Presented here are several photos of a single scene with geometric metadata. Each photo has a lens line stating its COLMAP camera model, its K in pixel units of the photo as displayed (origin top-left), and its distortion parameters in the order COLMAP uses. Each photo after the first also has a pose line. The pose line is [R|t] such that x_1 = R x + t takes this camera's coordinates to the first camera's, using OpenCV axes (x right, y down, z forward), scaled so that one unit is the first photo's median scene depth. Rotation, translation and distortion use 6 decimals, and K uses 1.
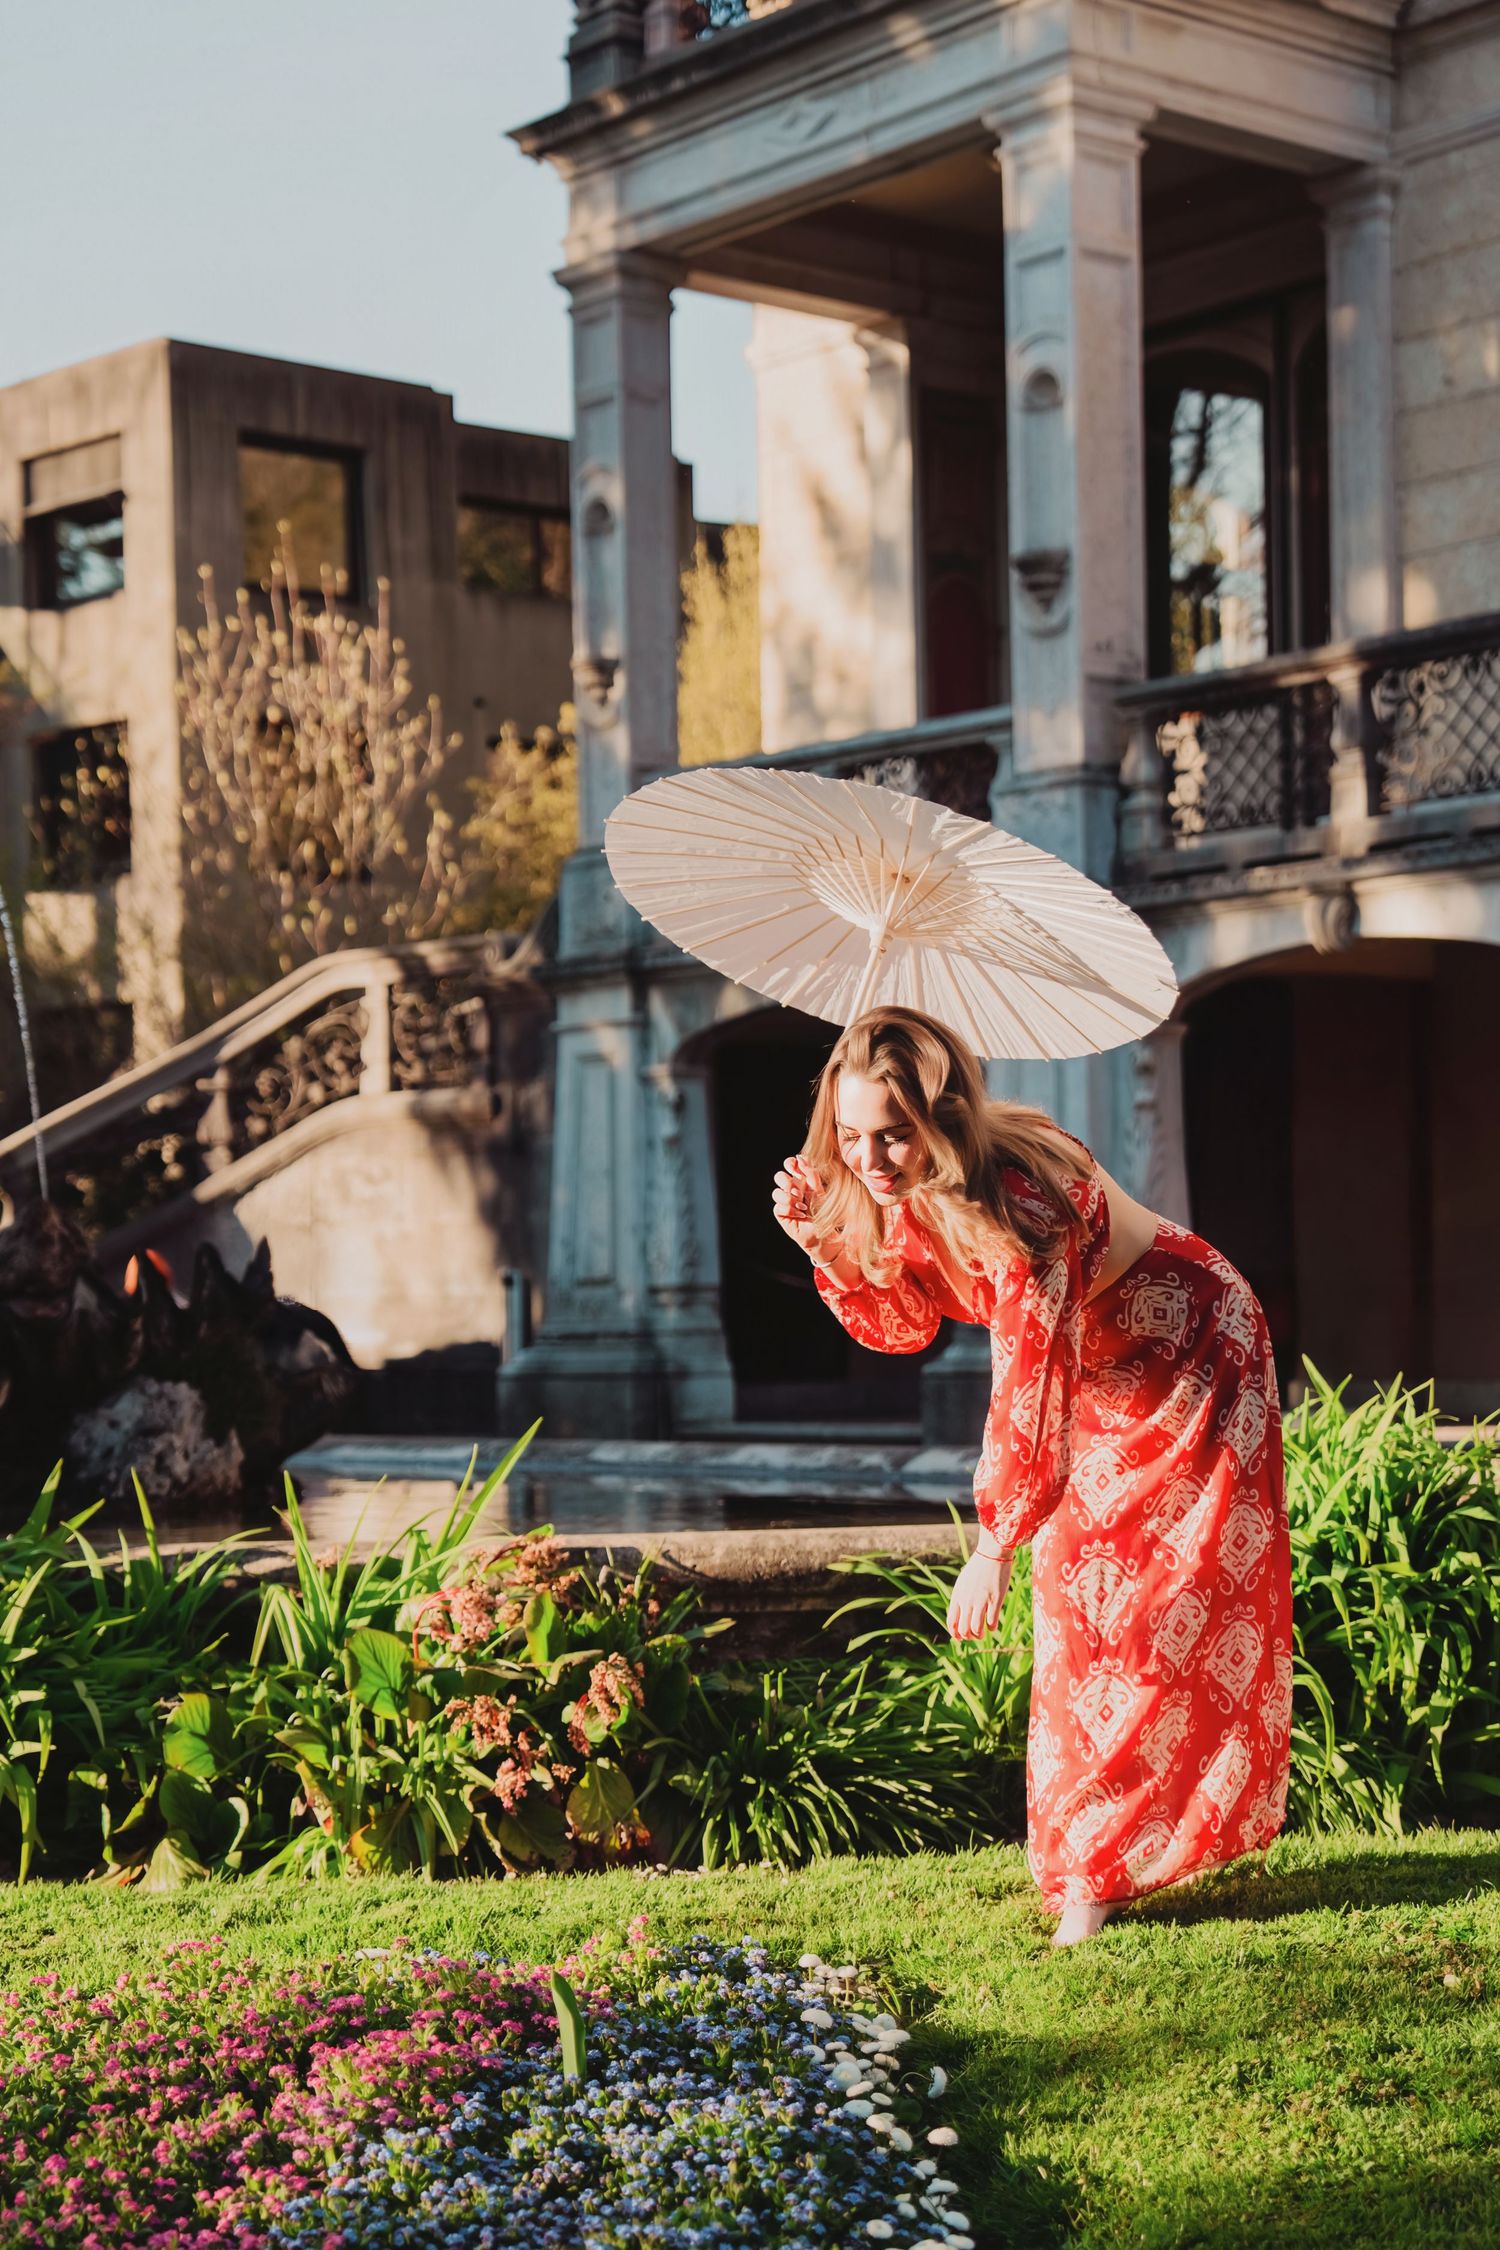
lens RADIAL K [[3971.4, 0, 753.9], [0, 3971.4, 1196.0], [0, 0, 1]] dist [0.232308, -0.023890]
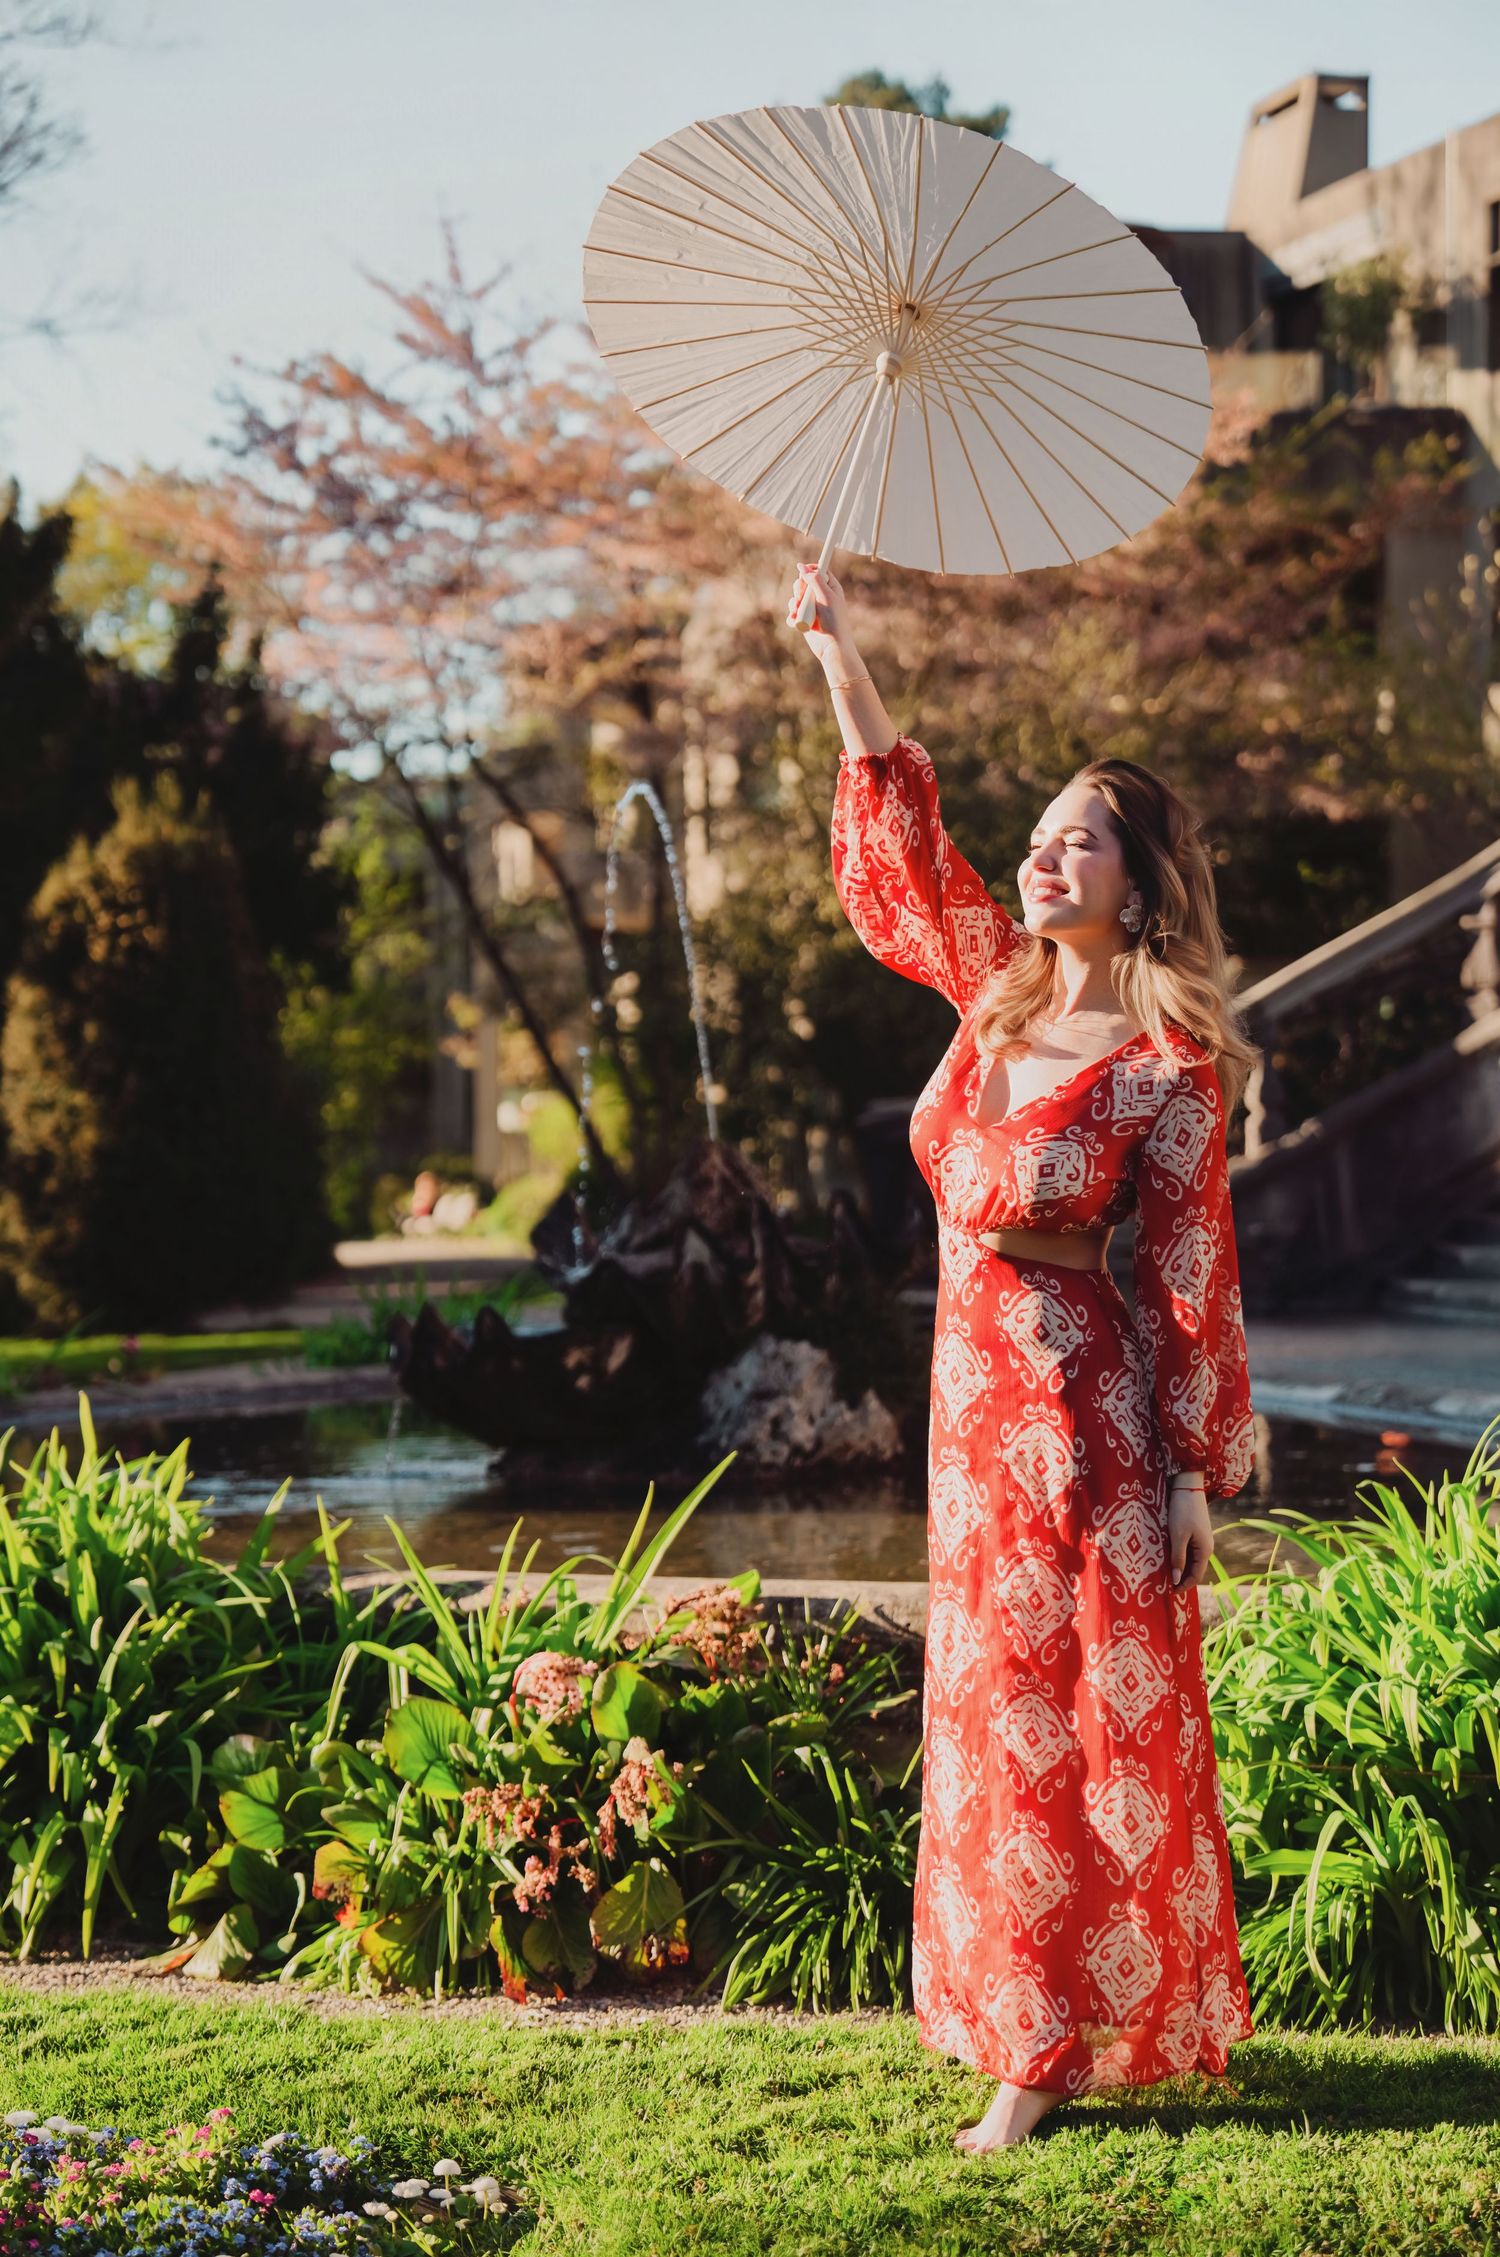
lens RADIAL K [[4297.1, 0, 751.0], [0, 4297.1, 1060.8], [0, 0, 1]] dist [0.500990, -0.527568]
pose [[0.915801, -0.008100, -0.401550, 0.122873], [0.016092, 0.999734, 0.016534, -0.017470], [0.401309, -0.021604, 0.915688, 0.038553]]
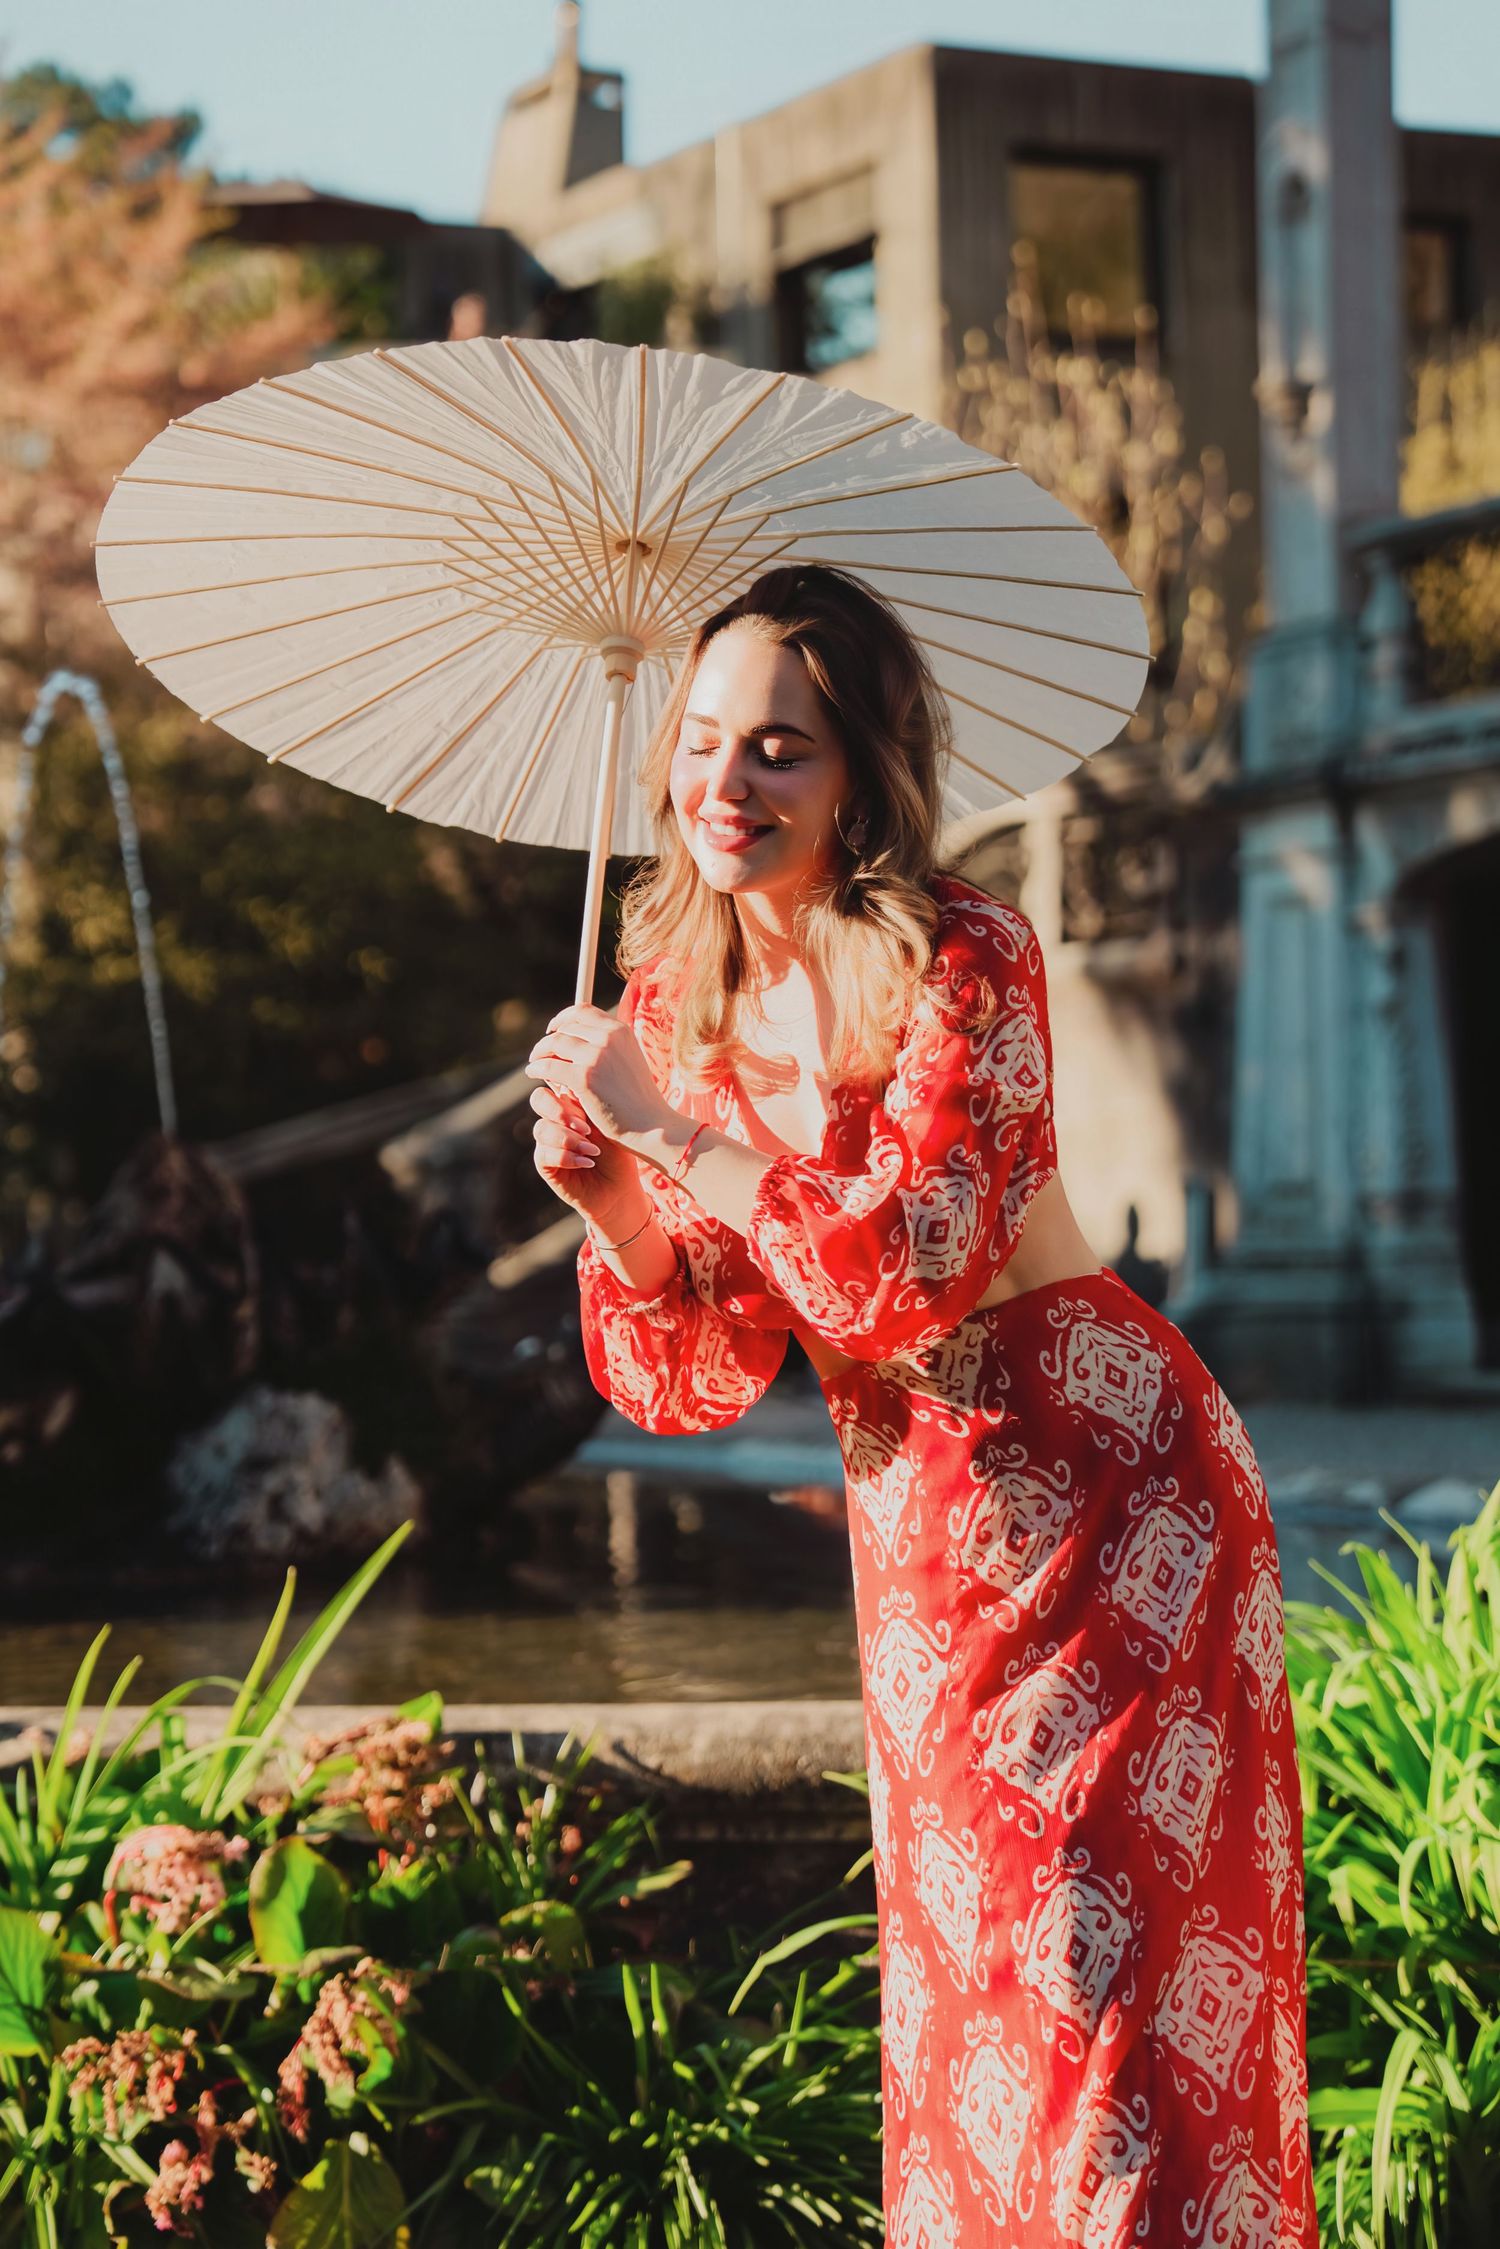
lens RADIAL K [[4507.6, 0, 714.6], [0, 4507.6, 1093.6], [0, 0, 1]] dist [0.348216, 0.452948]
pose [[0.972441, -0.012150, -0.232830, 0.057236], [0.014498, 0.999860, 0.008374, -0.006160], [0.232696, -0.011518, 0.972481, 0.114018]]
